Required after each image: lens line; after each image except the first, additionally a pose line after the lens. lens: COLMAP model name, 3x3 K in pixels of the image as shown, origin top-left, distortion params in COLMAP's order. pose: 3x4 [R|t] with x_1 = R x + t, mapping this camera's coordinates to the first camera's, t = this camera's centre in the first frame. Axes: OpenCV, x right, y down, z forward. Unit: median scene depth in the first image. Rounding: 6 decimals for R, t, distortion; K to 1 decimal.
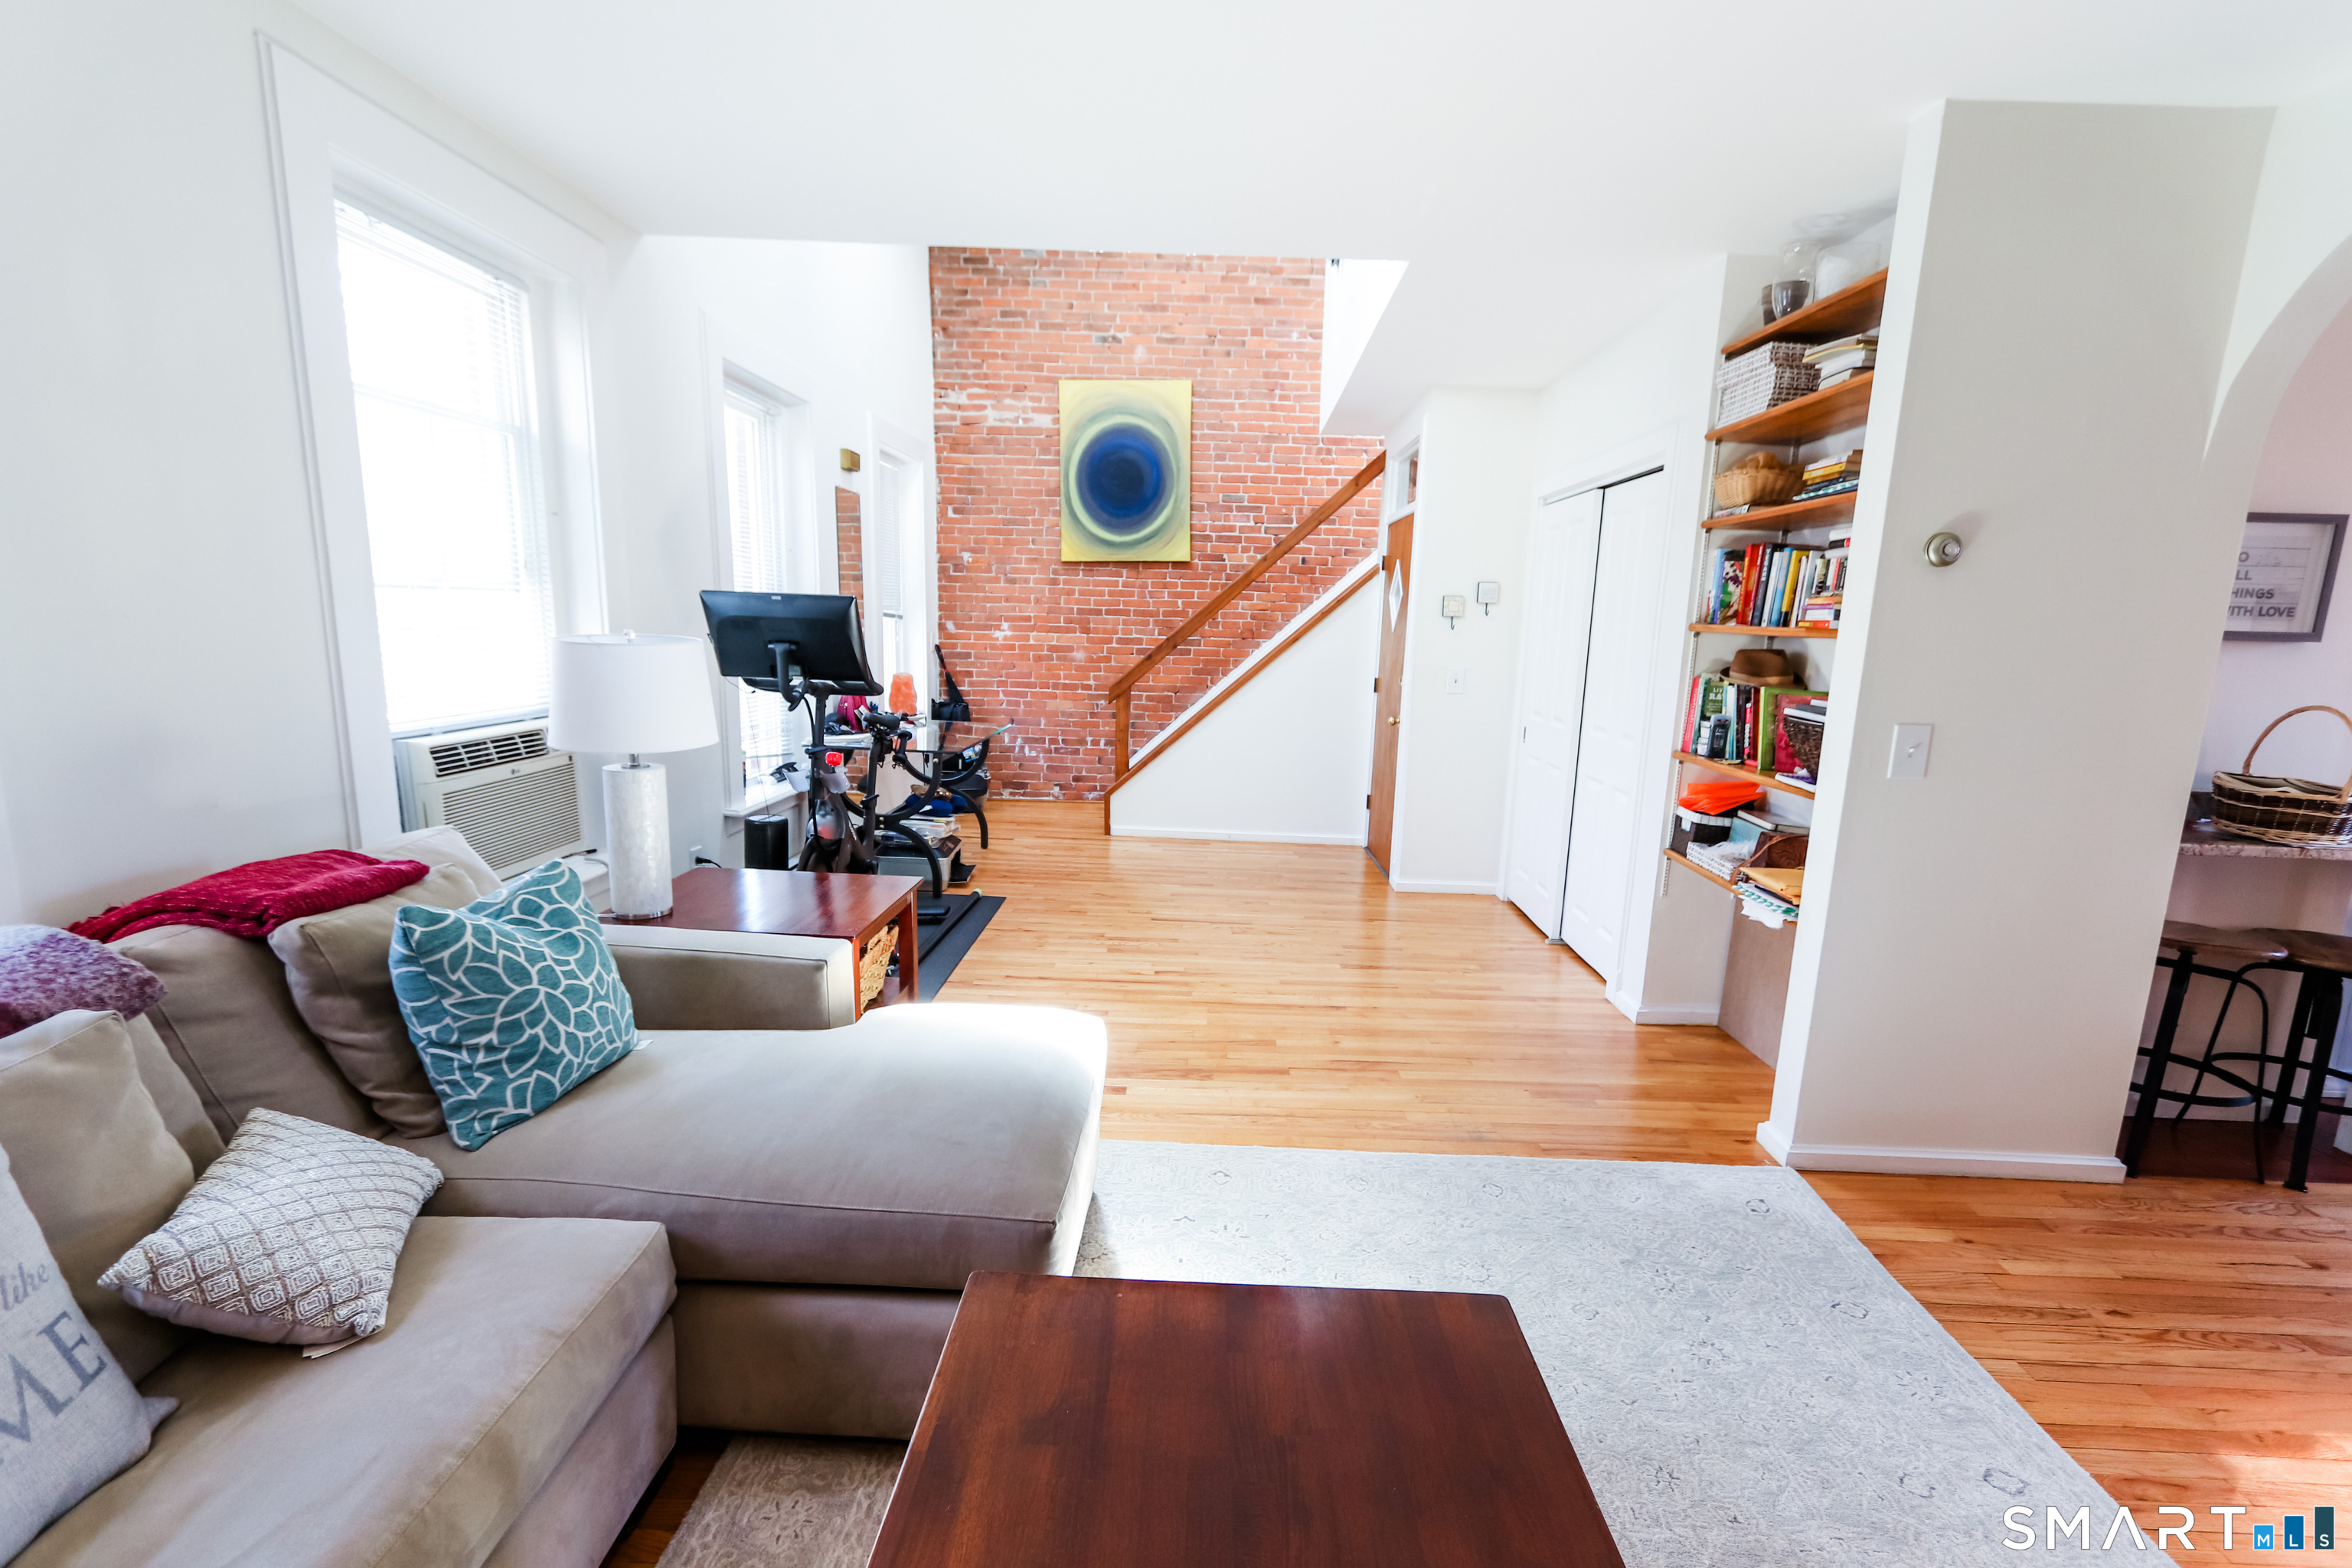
lens RADIAL K [[1069.8, 0, 1185.9], [0, 1069.8, 813.4], [0, 0, 1]] dist [0.001147, 0.001600]
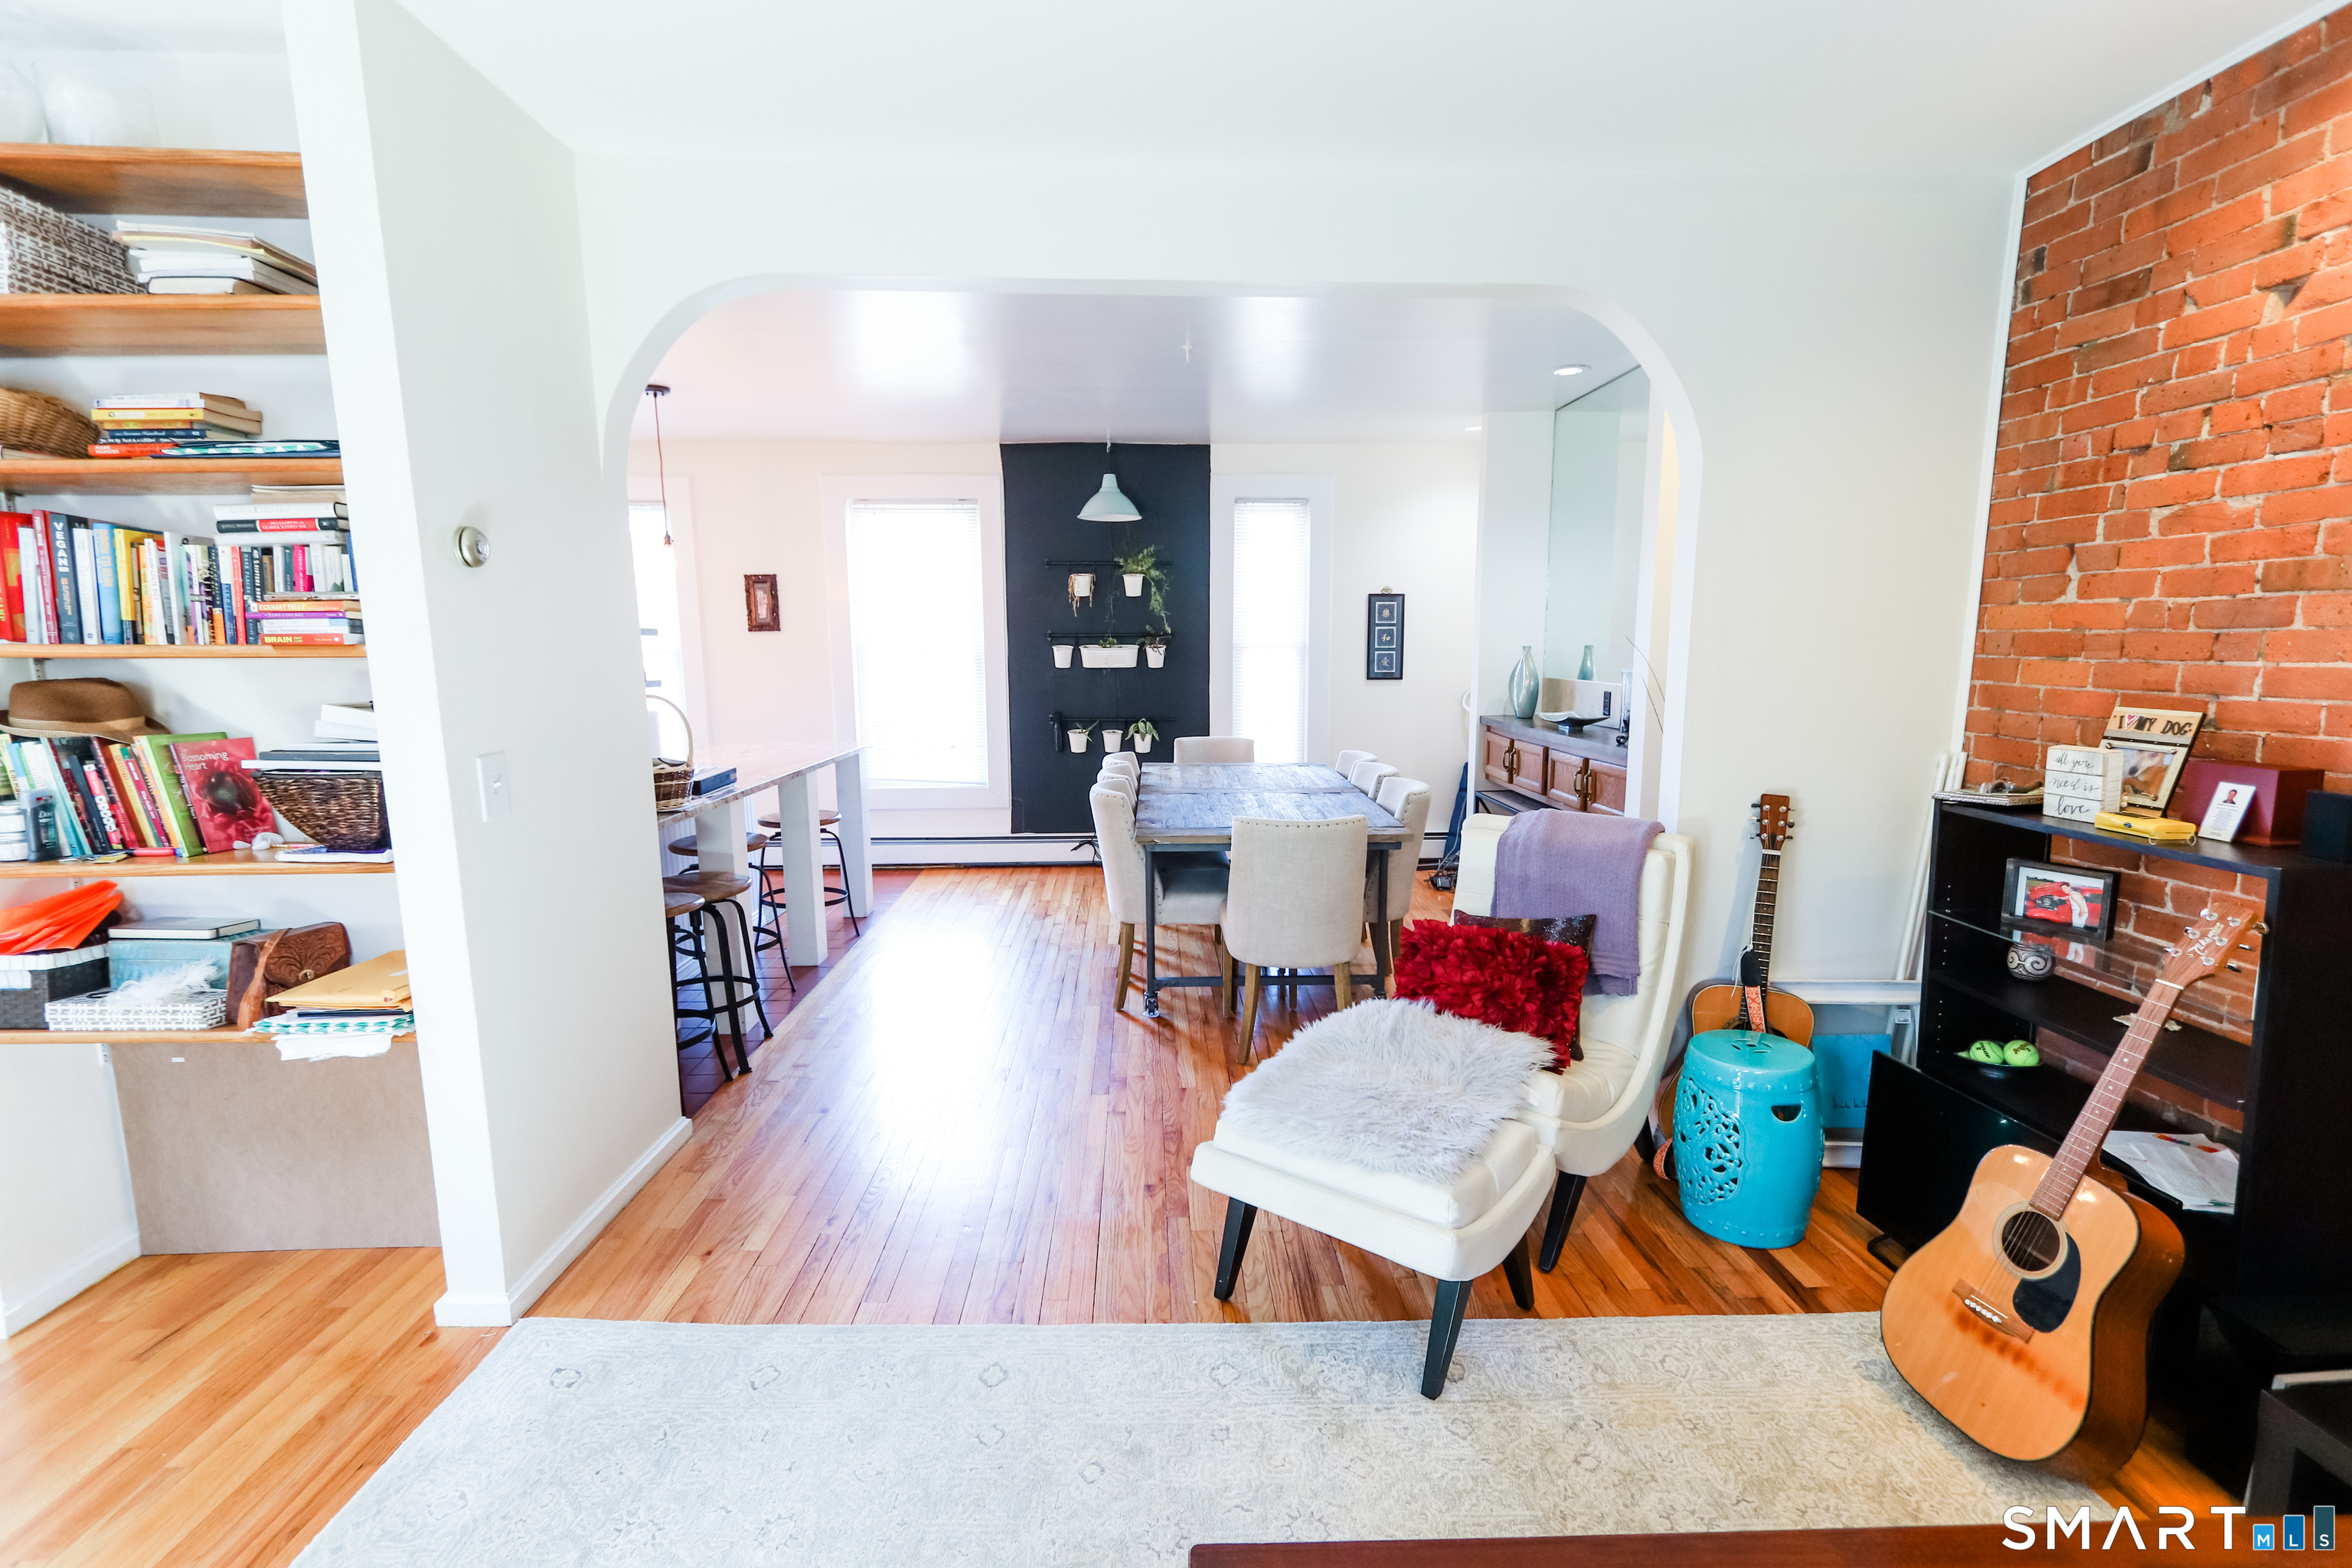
lens RADIAL K [[1069.8, 0, 1185.9], [0, 1069.8, 813.4], [0, 0, 1]] dist [0.001147, 0.001600]
pose [[-0.047454, -0.191308, 0.980382, -0.157237], [0.187312, 0.962372, 0.196860, -0.088812], [-0.981154, 0.192979, -0.009834, 0.419621]]
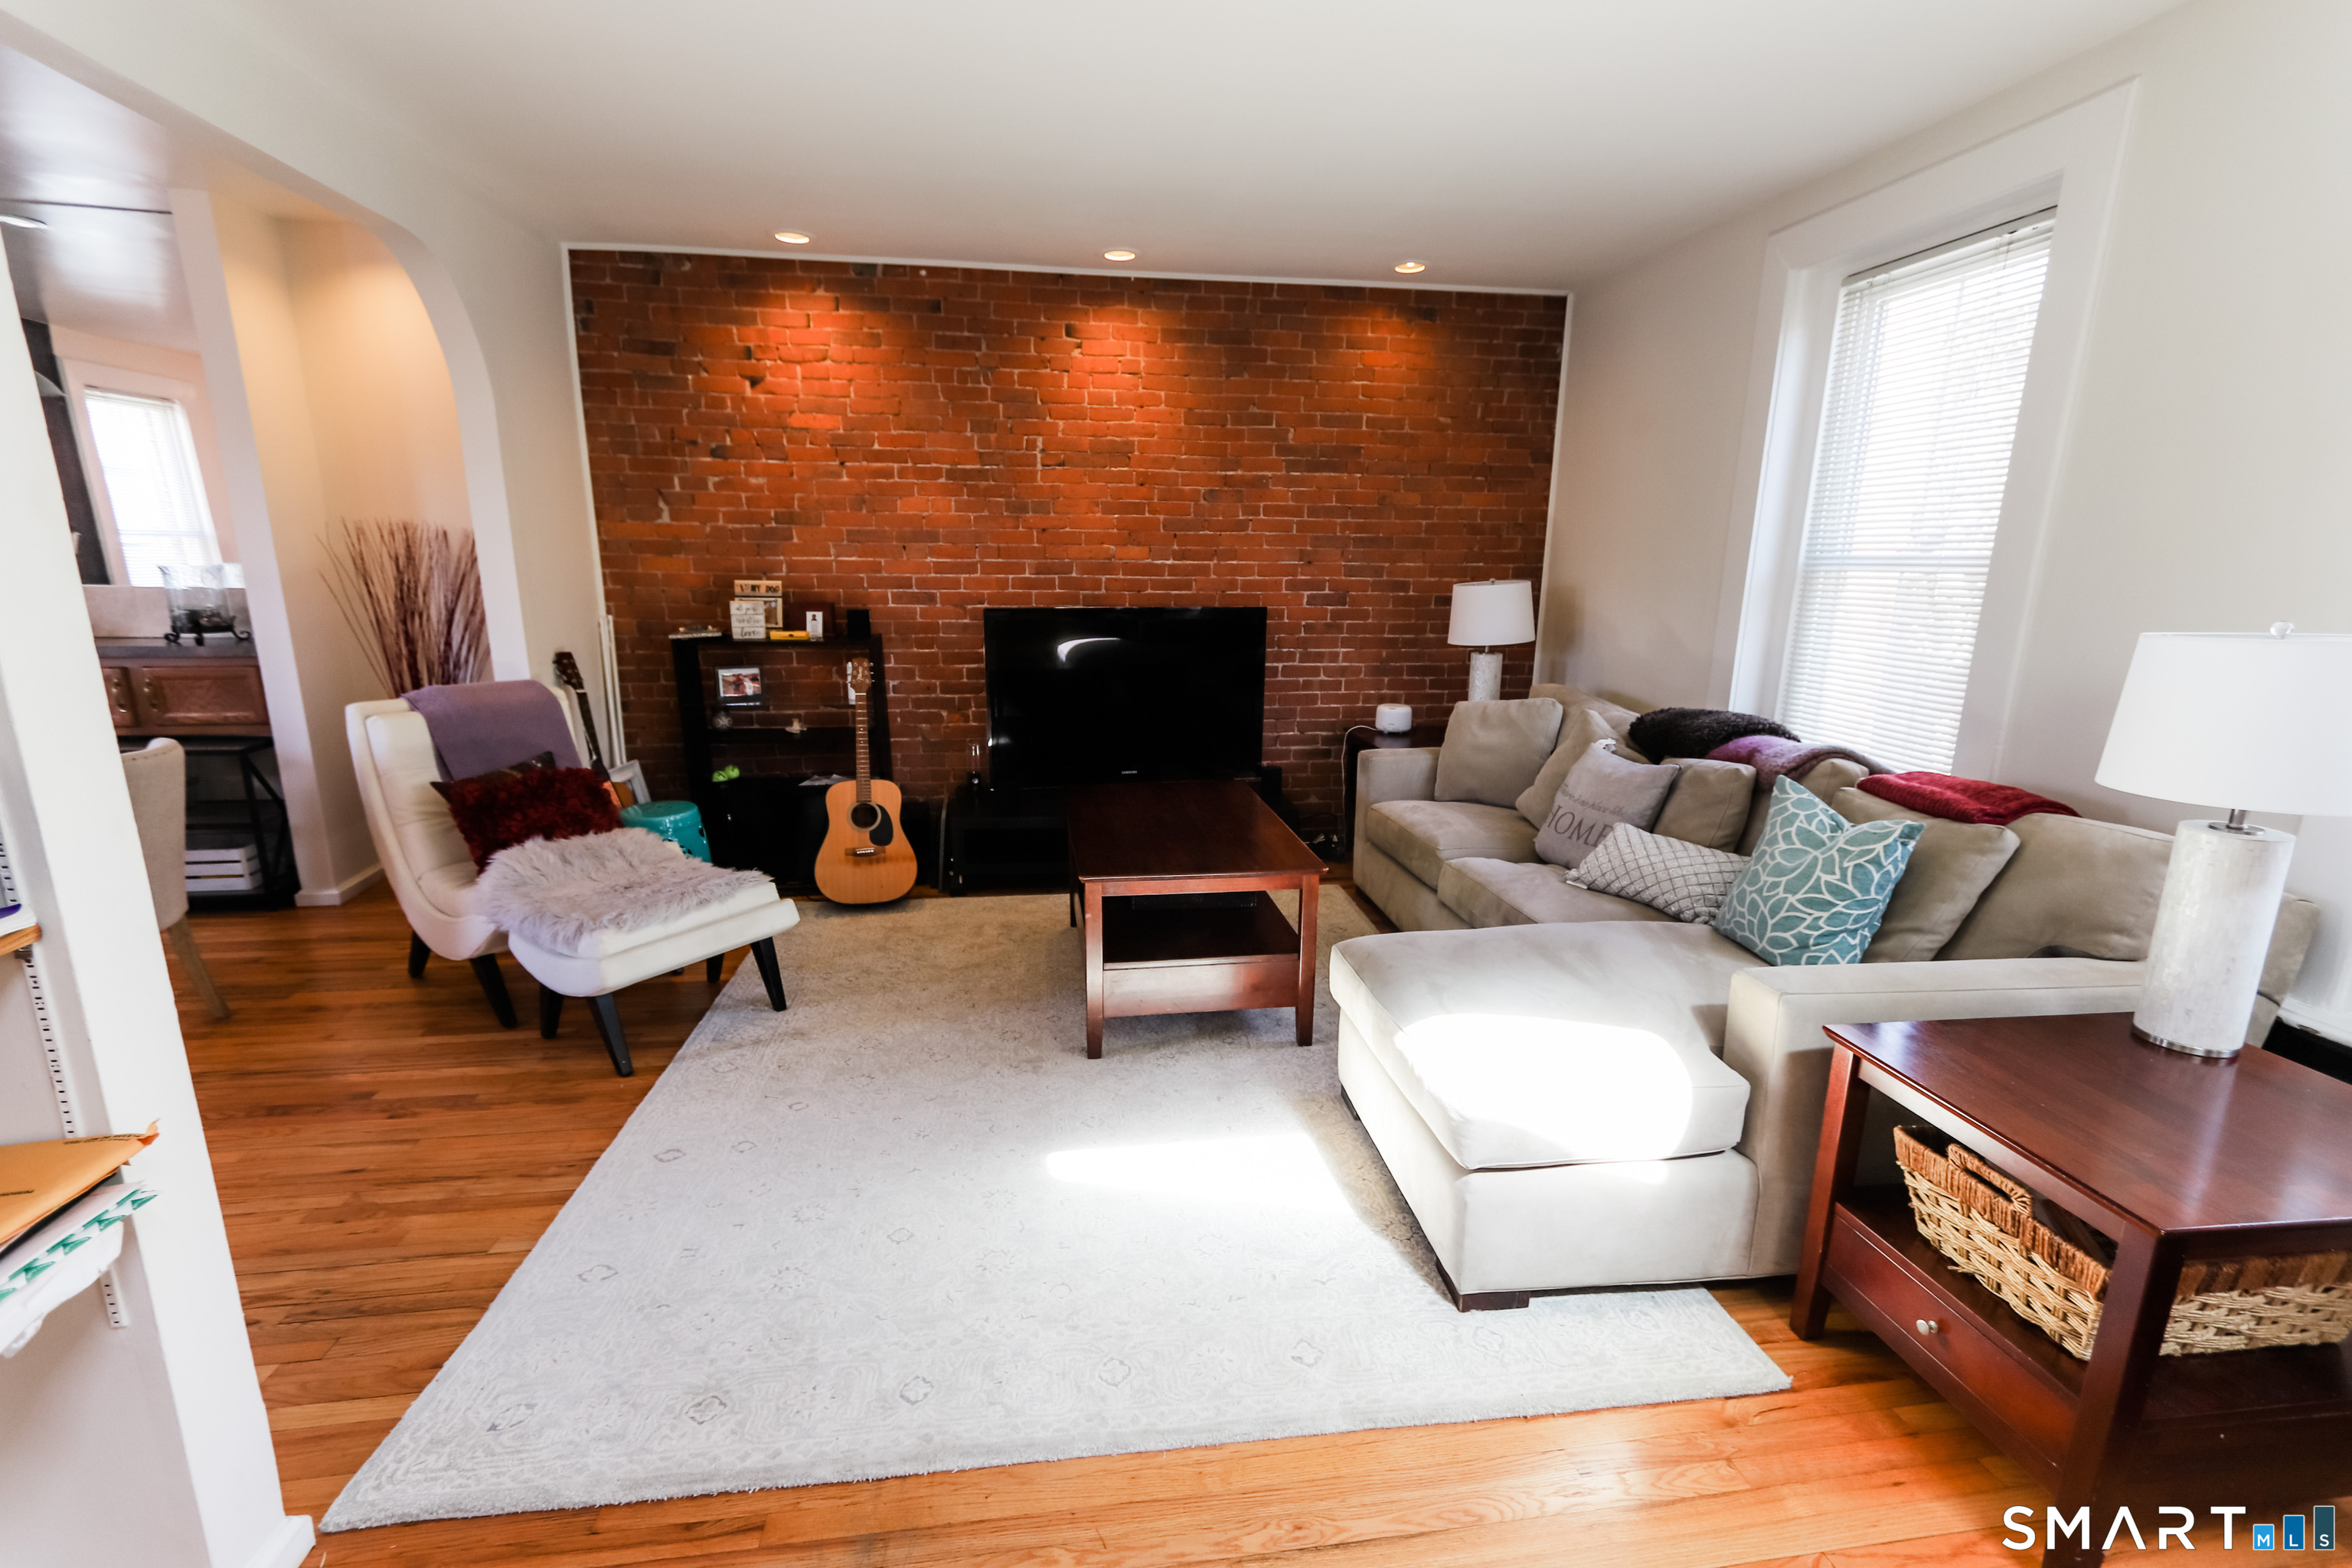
lens RADIAL K [[1069.8, 0, 1185.9], [0, 1069.8, 813.4], [0, 0, 1]] dist [0.001147, 0.001600]
pose [[-0.984888, -0.008055, -0.173004, 0.212348], [-0.077837, 0.912937, 0.400608, -0.238059], [0.154715, 0.408020, -0.899768, 1.323939]]
